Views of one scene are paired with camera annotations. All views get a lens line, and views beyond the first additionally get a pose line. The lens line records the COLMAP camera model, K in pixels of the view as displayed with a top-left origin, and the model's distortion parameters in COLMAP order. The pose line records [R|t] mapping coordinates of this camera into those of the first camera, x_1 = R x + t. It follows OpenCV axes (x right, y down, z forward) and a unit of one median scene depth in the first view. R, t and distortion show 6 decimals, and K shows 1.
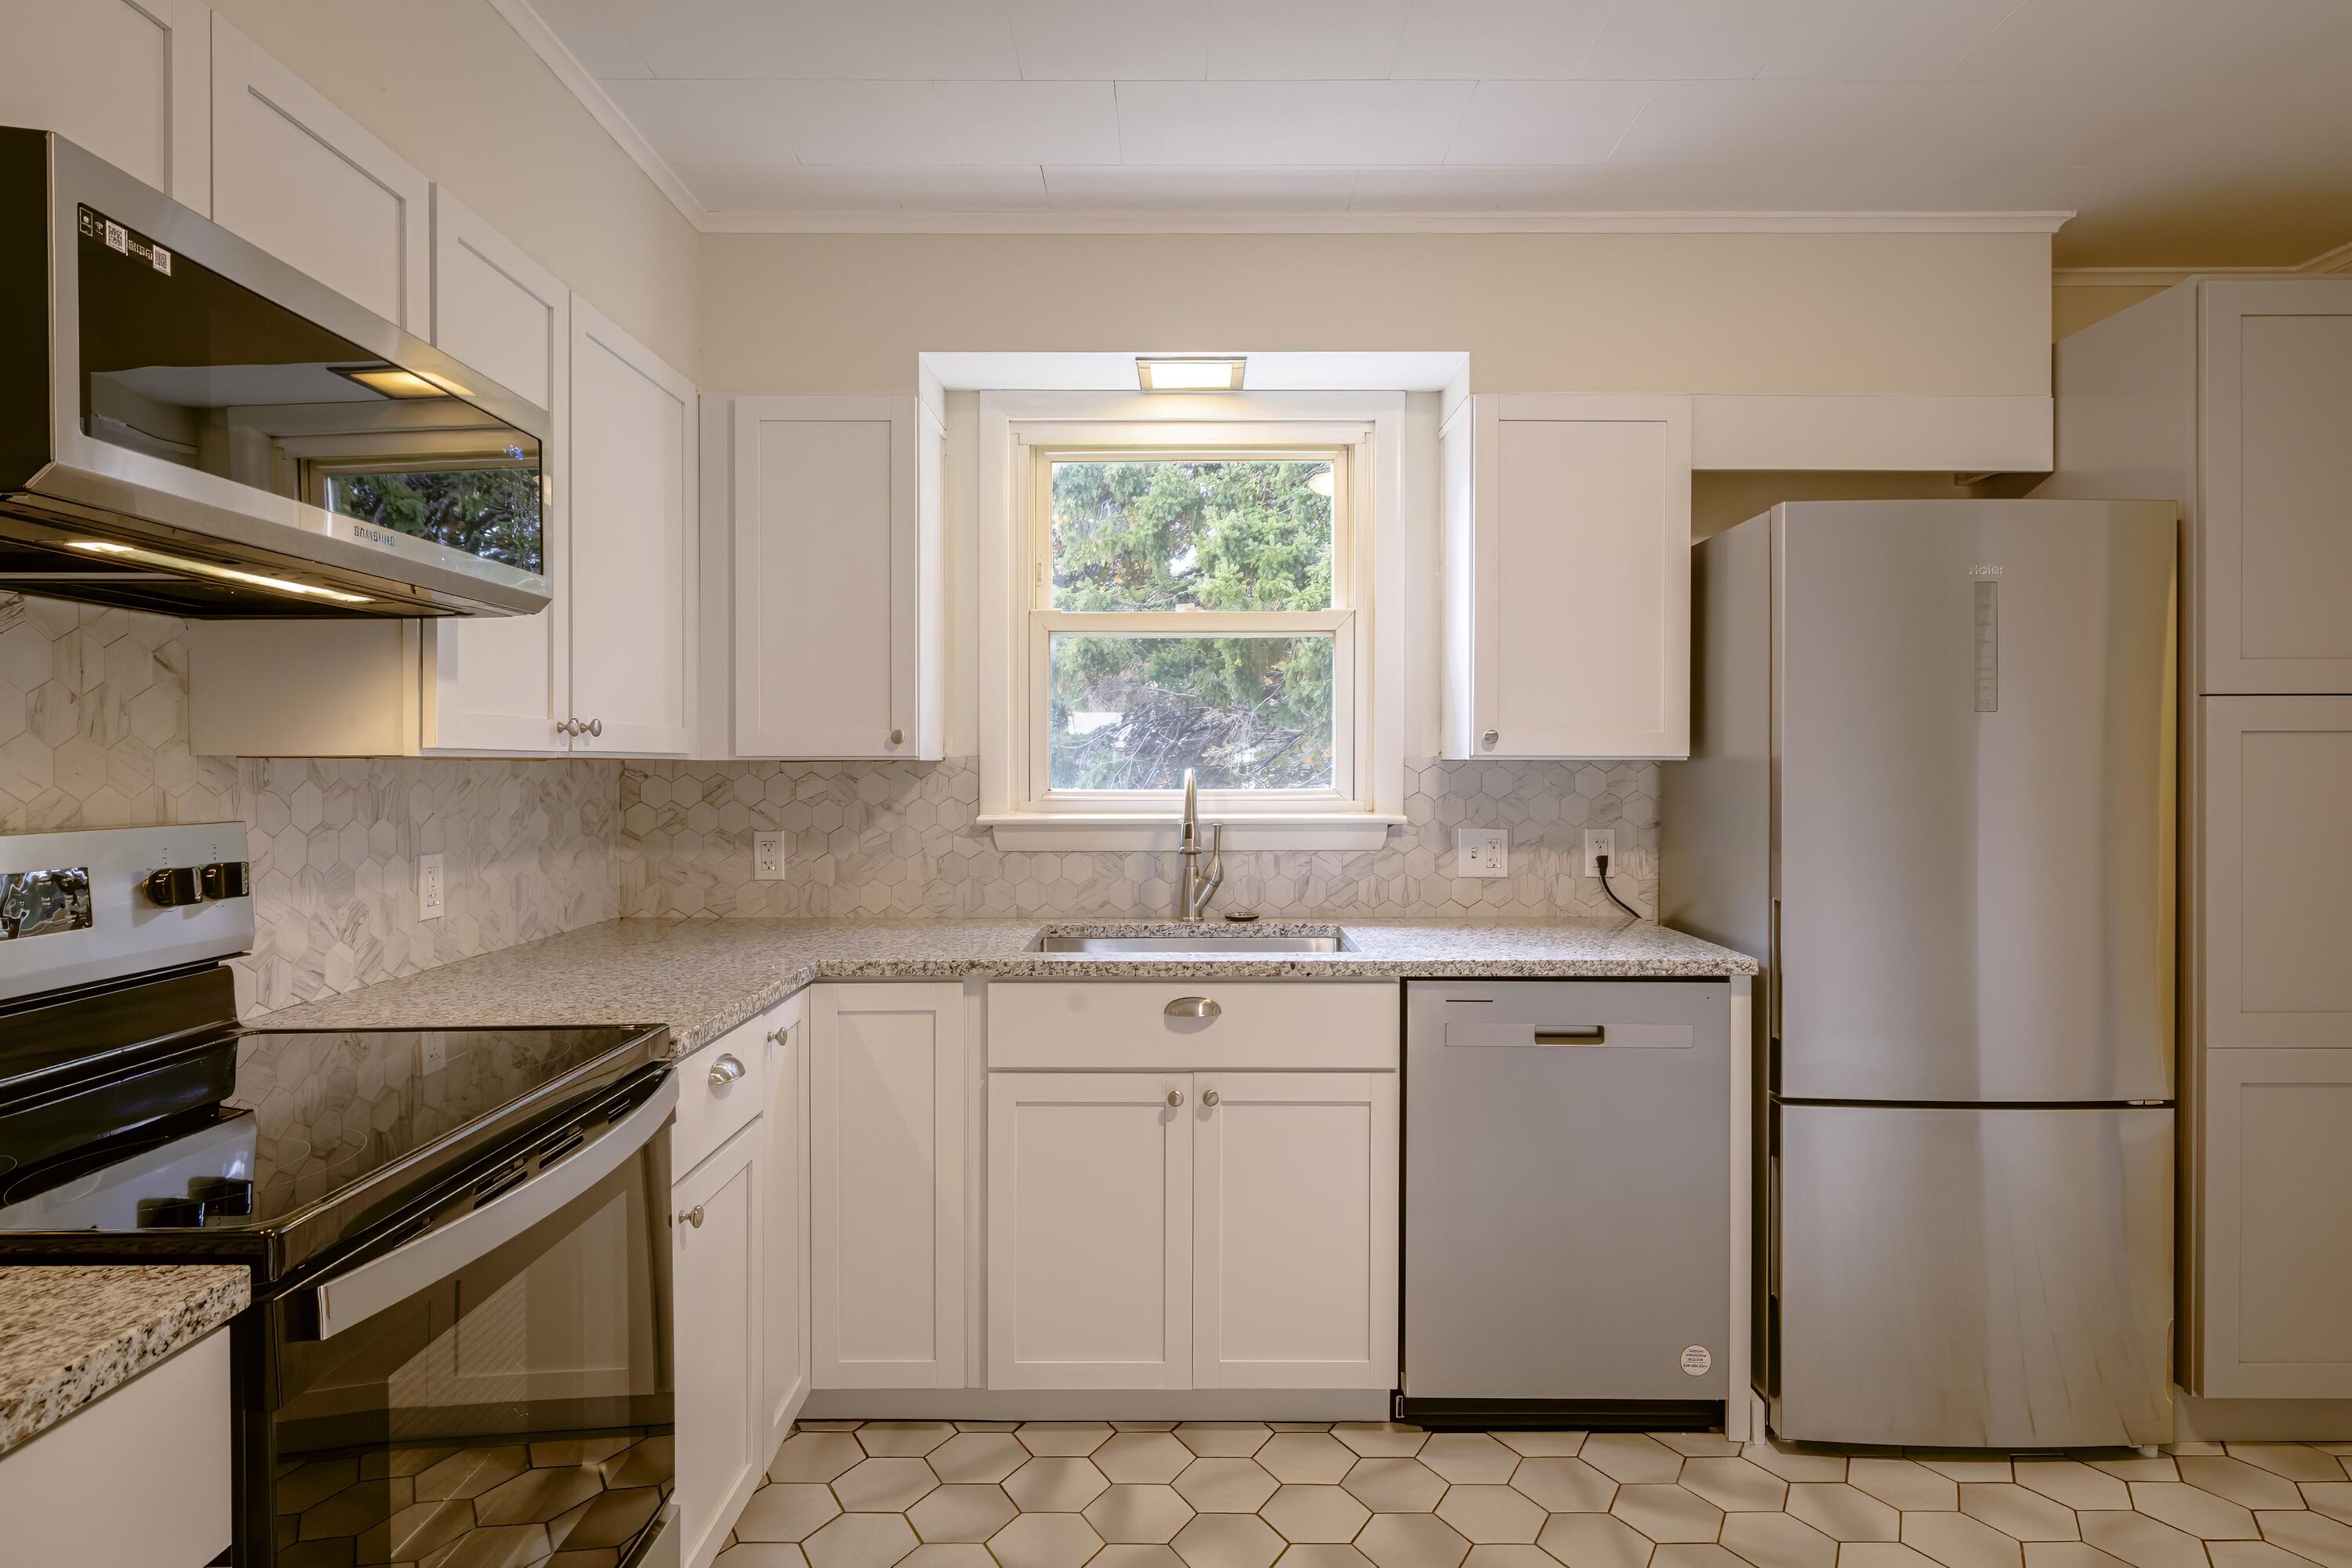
lens RADIAL K [[1292.6, 0, 1177.5], [0, 1292.6, 764.5], [0, 0, 1]] dist [0.001334, 0.000108]
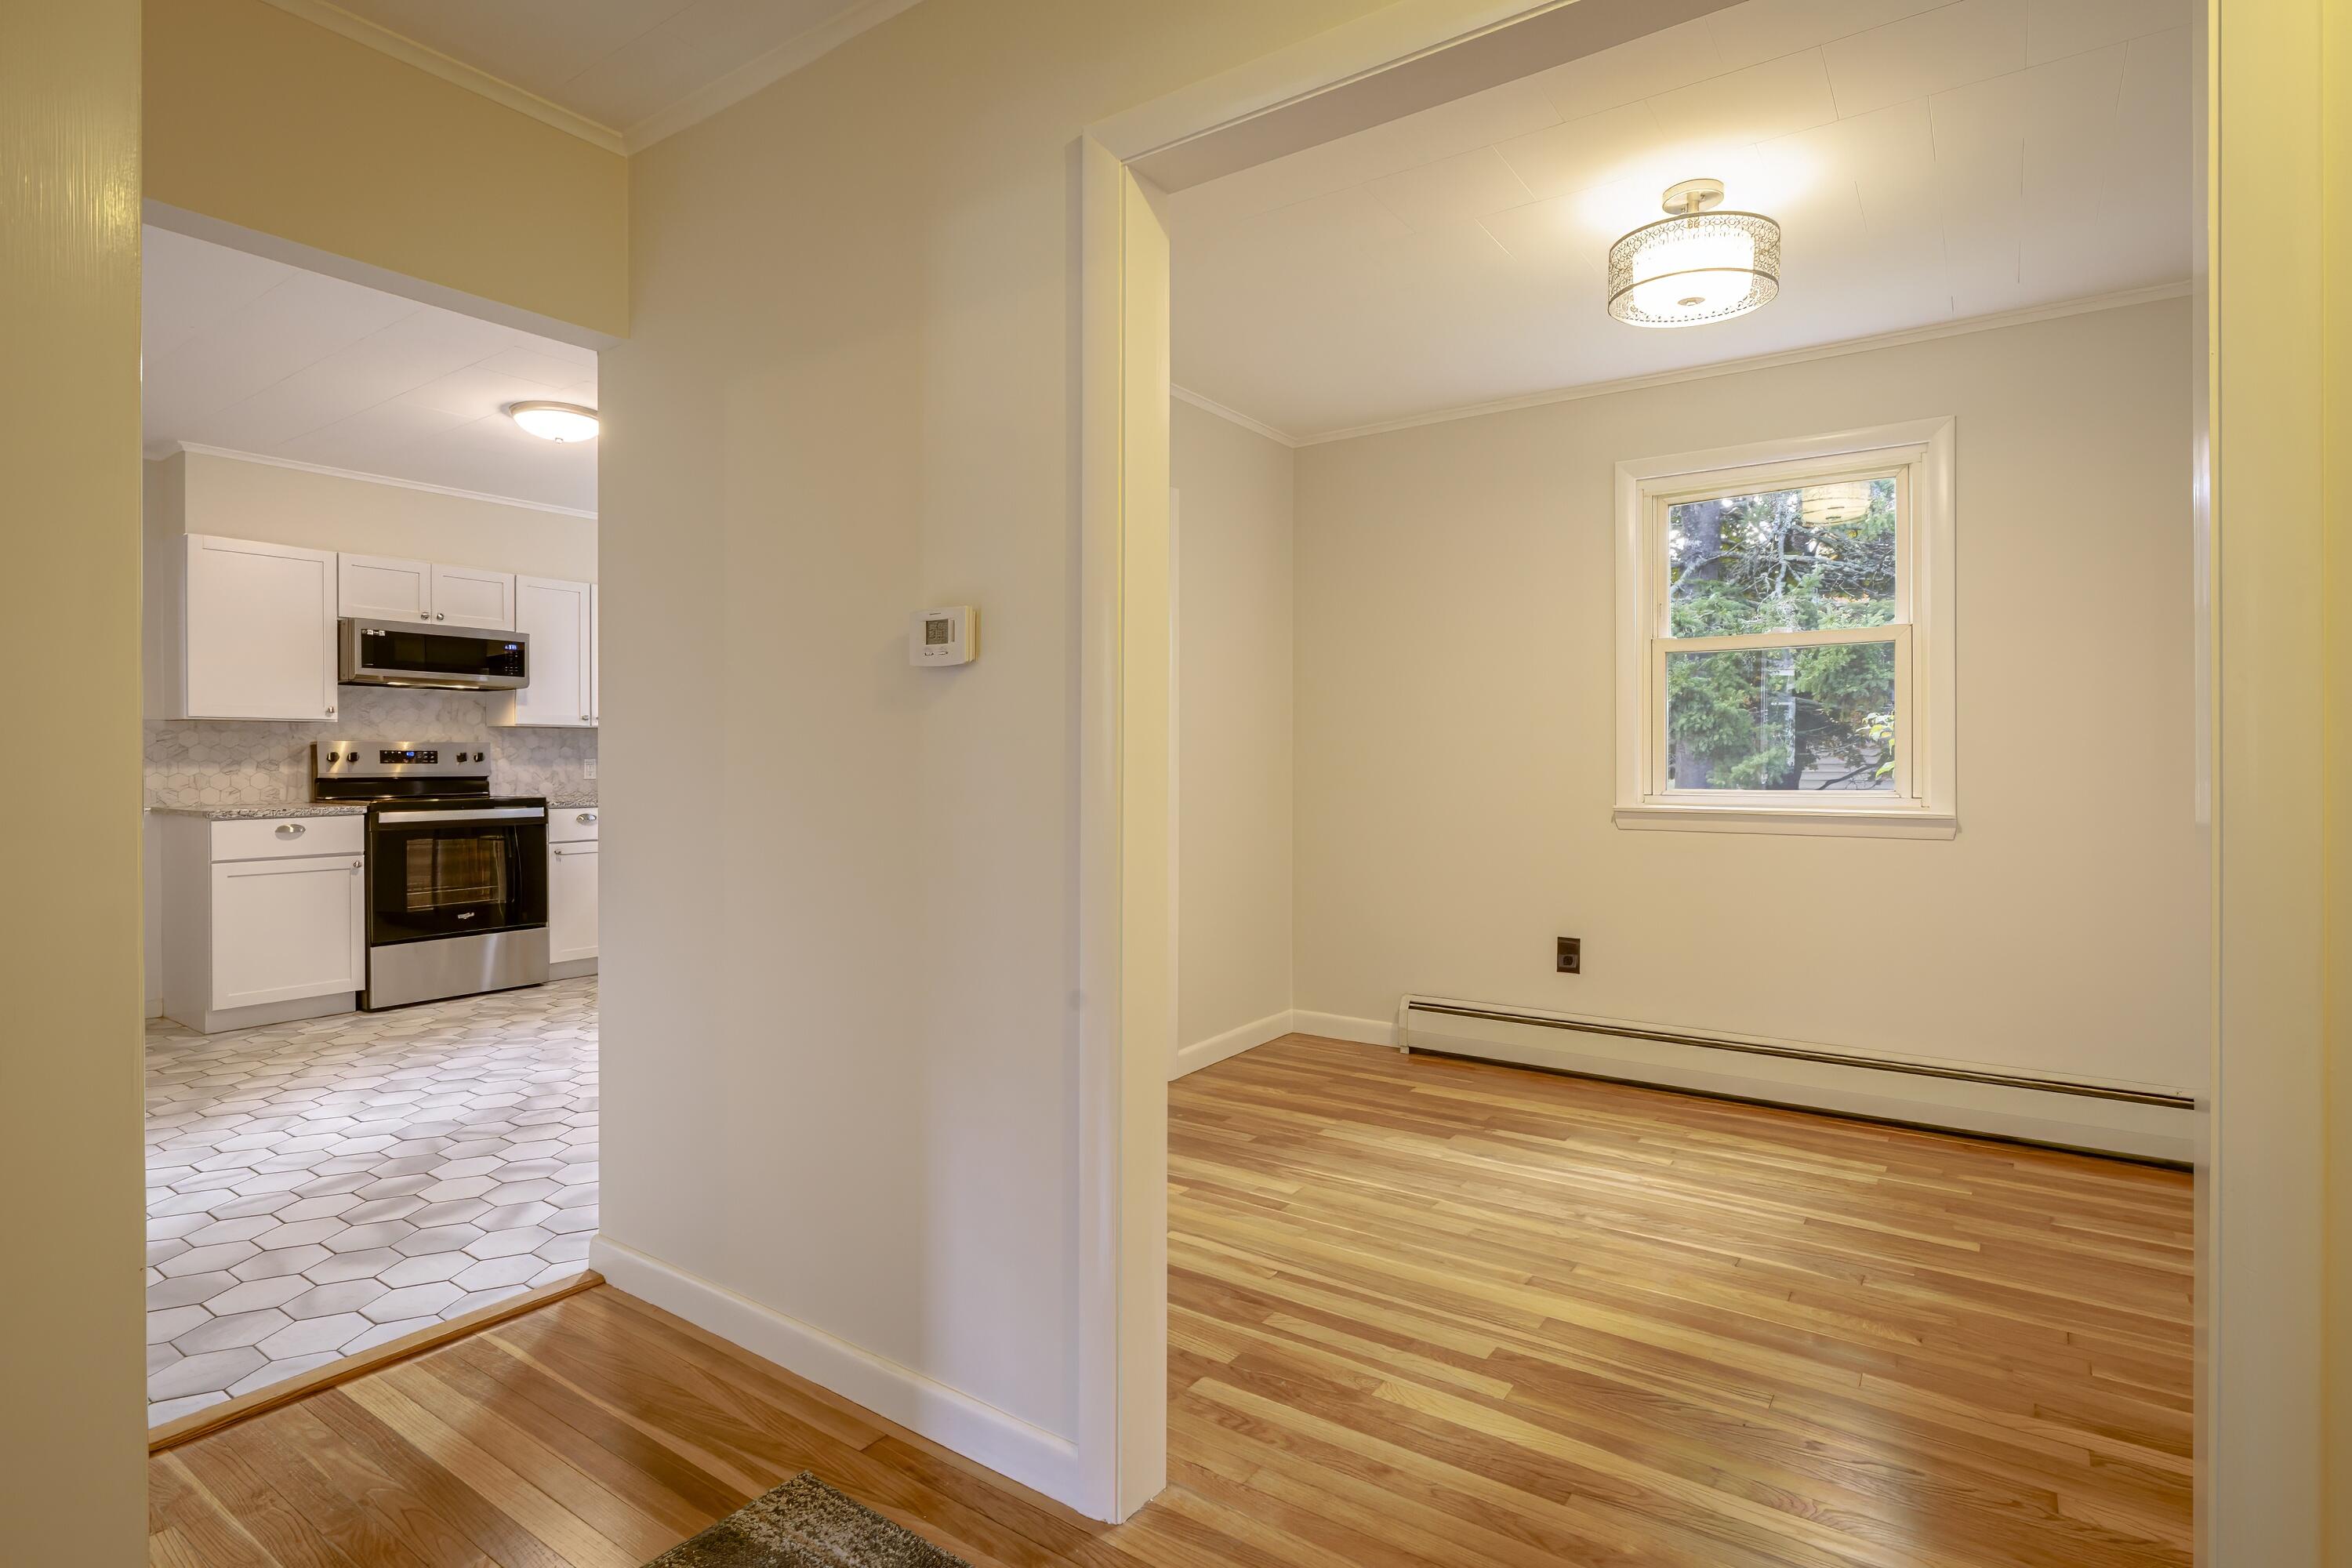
lens RADIAL K [[1174.8, 0, 1180.4], [0, 1174.8, 775.4], [0, 0, 1]] dist [-0.002576, -0.000143]
pose [[0.817219, 0.006319, -0.576293, 2.900590], [-0.006597, 0.999977, 0.001611, 0.117695], [0.576290, 0.002485, 0.817241, -0.689023]]
